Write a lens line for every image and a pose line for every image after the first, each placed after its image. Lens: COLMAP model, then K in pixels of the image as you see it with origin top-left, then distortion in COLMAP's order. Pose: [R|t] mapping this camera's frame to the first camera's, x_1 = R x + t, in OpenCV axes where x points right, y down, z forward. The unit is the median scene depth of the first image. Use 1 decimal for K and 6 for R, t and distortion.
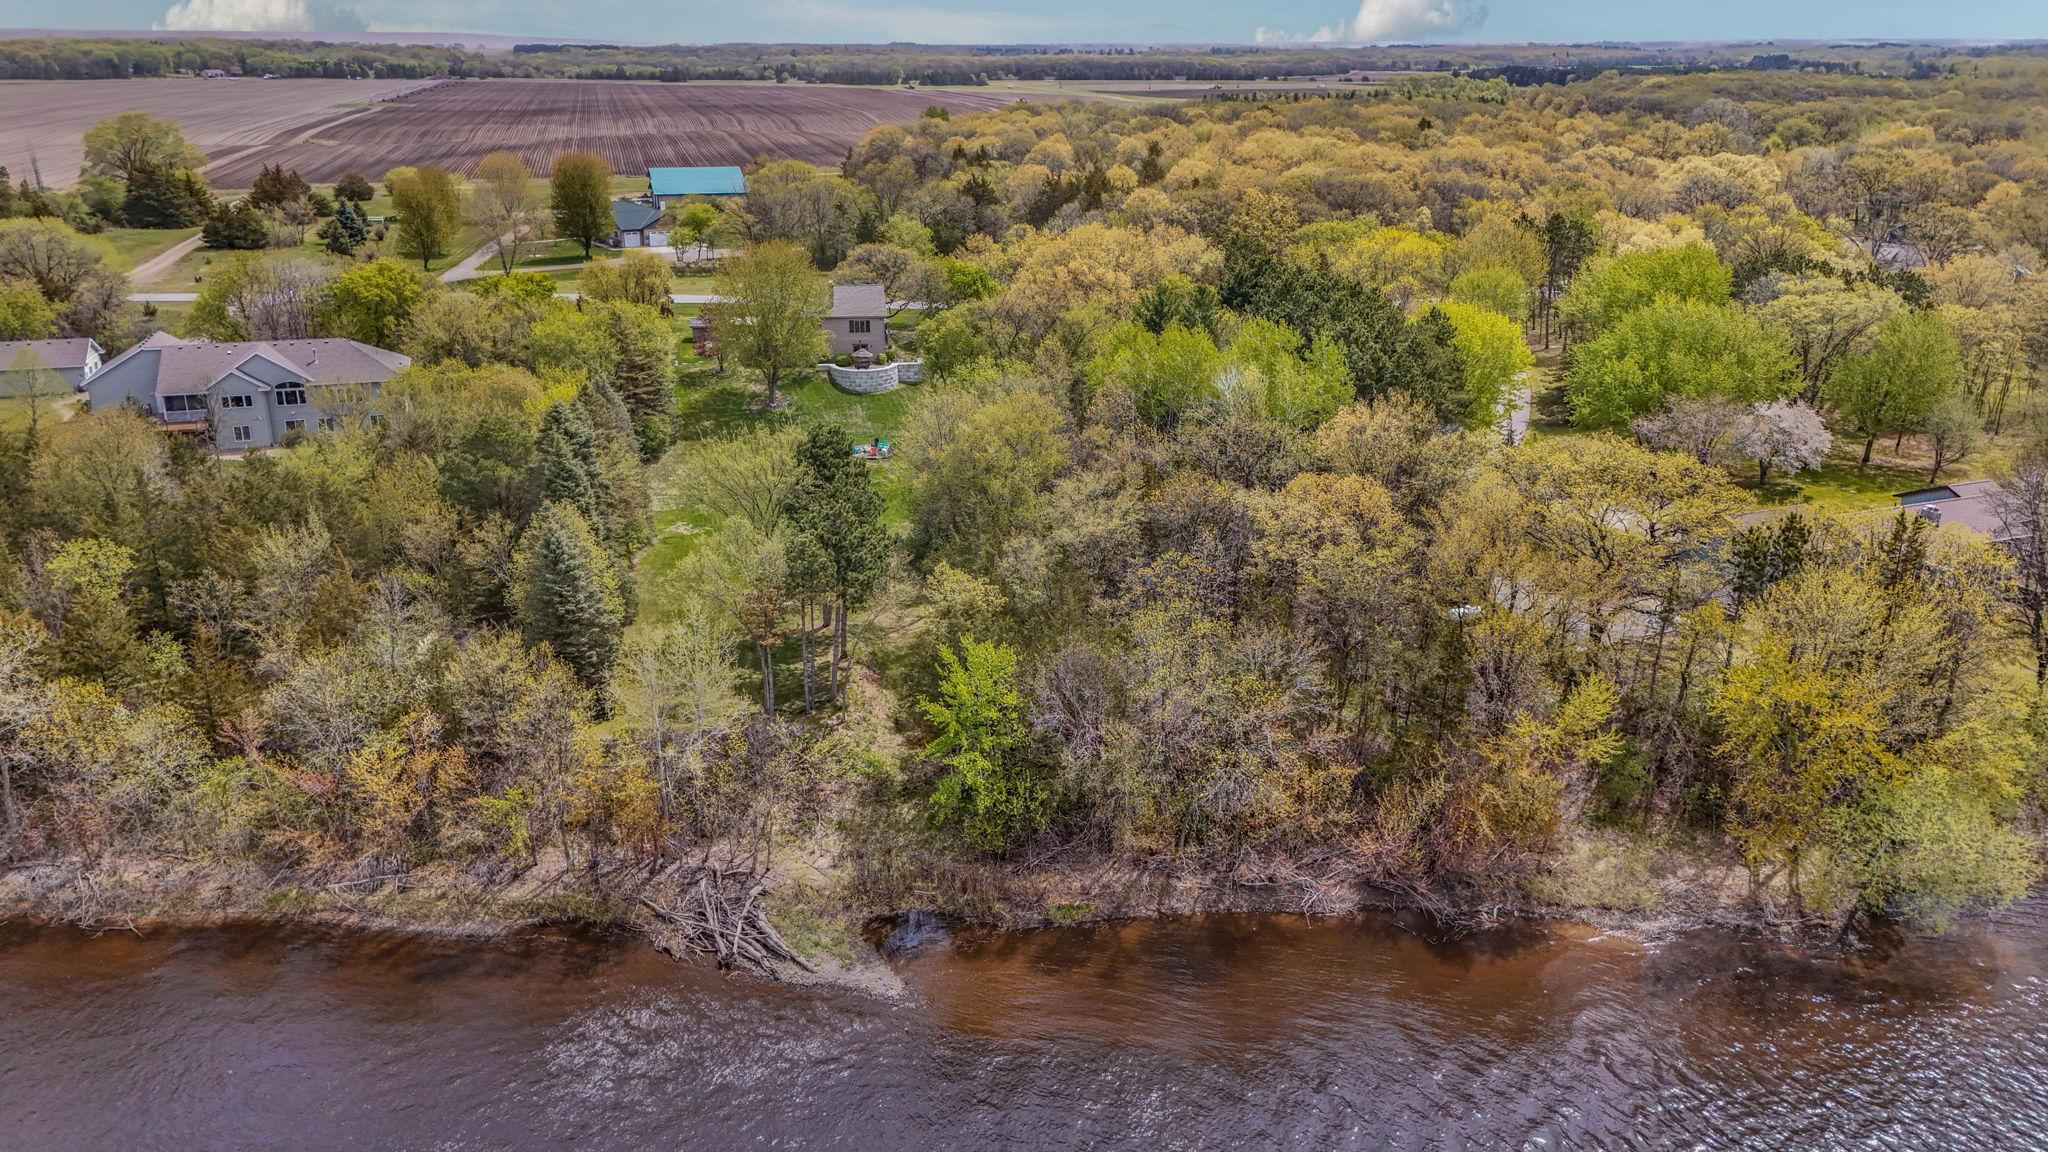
lens RADIAL K [[1504.6, 0, 1024.0], [0, 1504.6, 576.0], [0, 0, 1]] dist [0.079024, -0.080334]
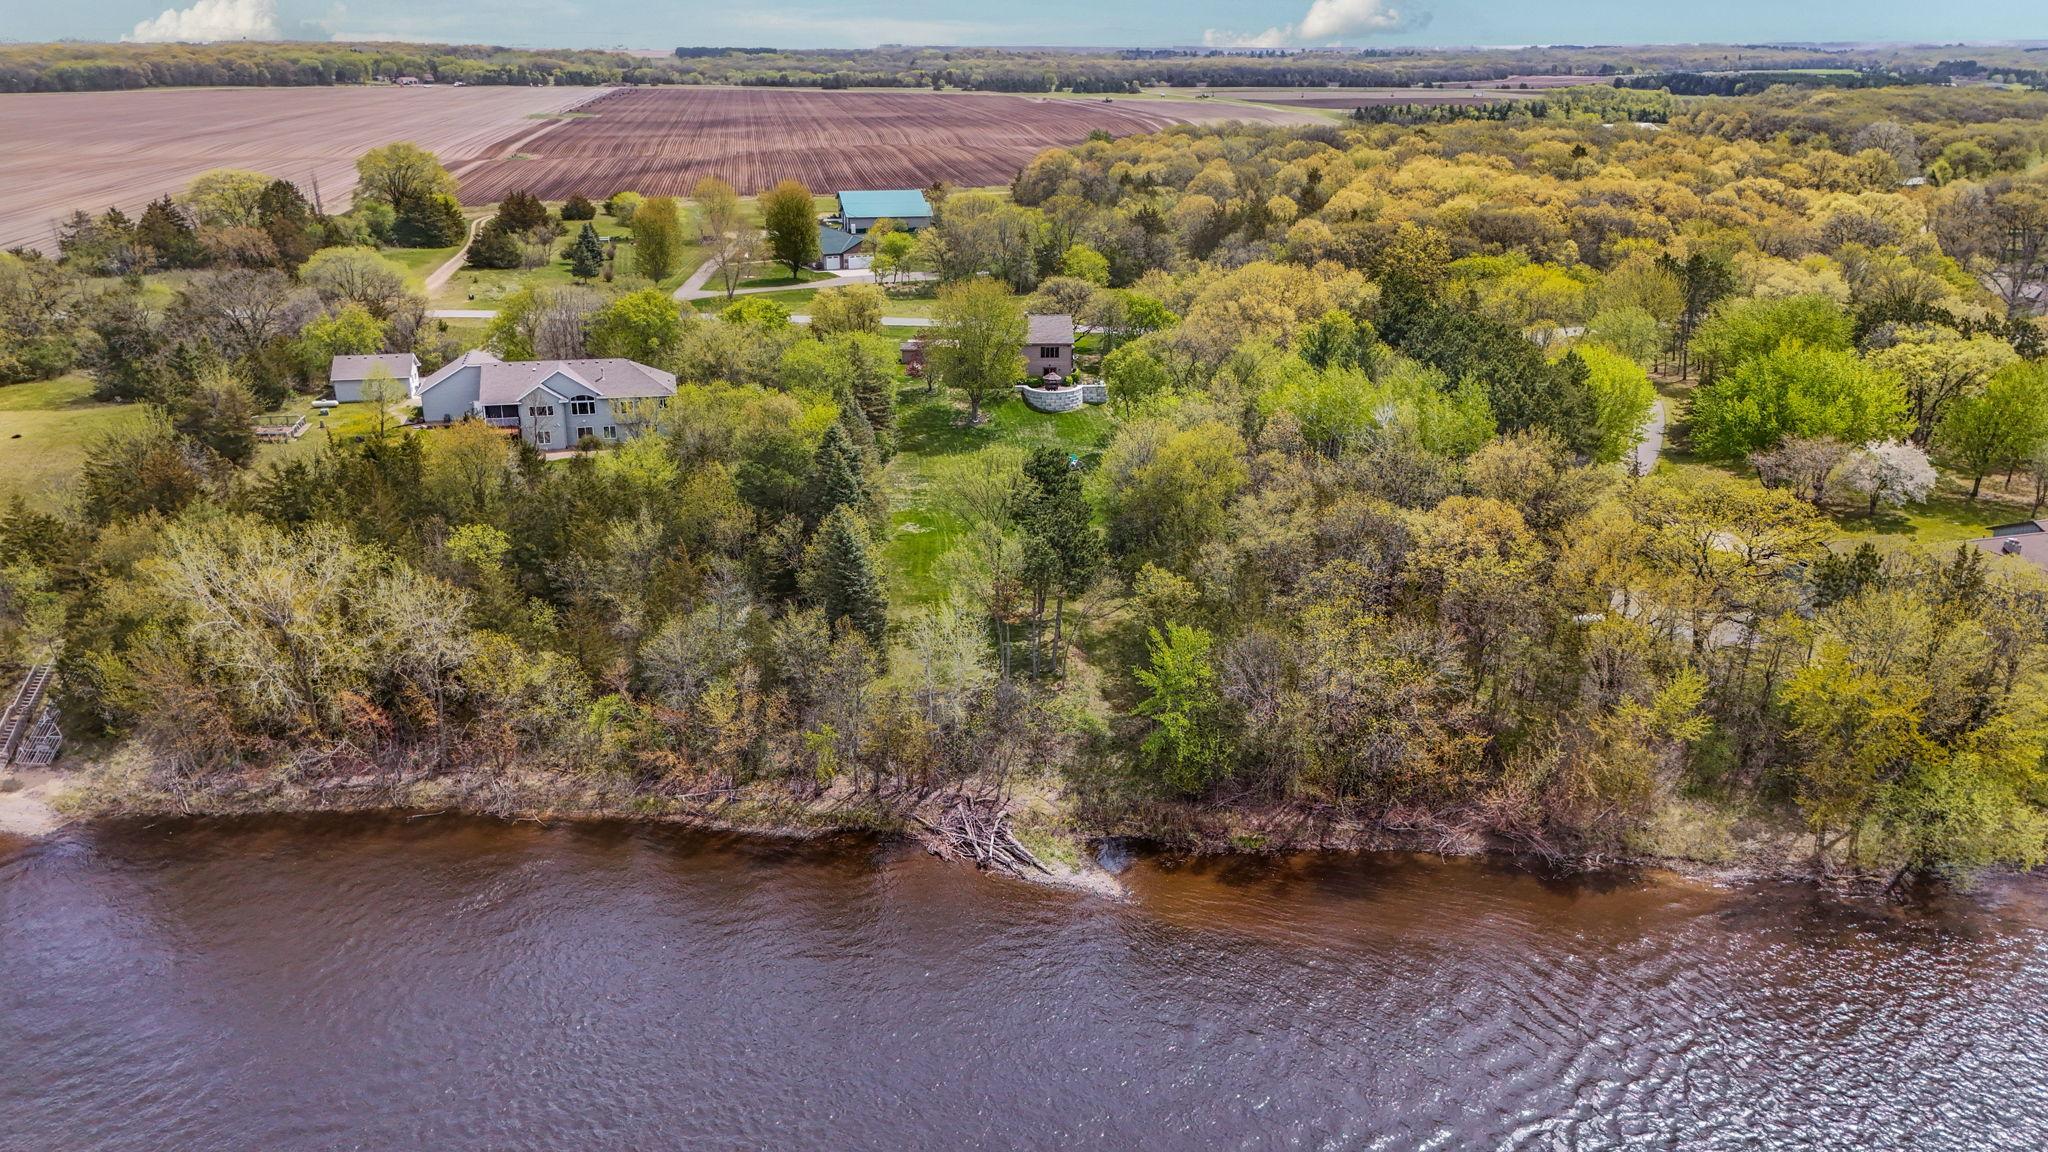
lens RADIAL K [[1504.6, 0, 1024.0], [0, 1504.6, 576.0], [0, 0, 1]] dist [0.079024, -0.080334]
pose [[0.995727, 0.030891, -0.087020, -0.040024], [-0.030937, 0.999521, 0.000828, 0.003456], [0.087004, 0.001867, 0.996206, -0.202520]]
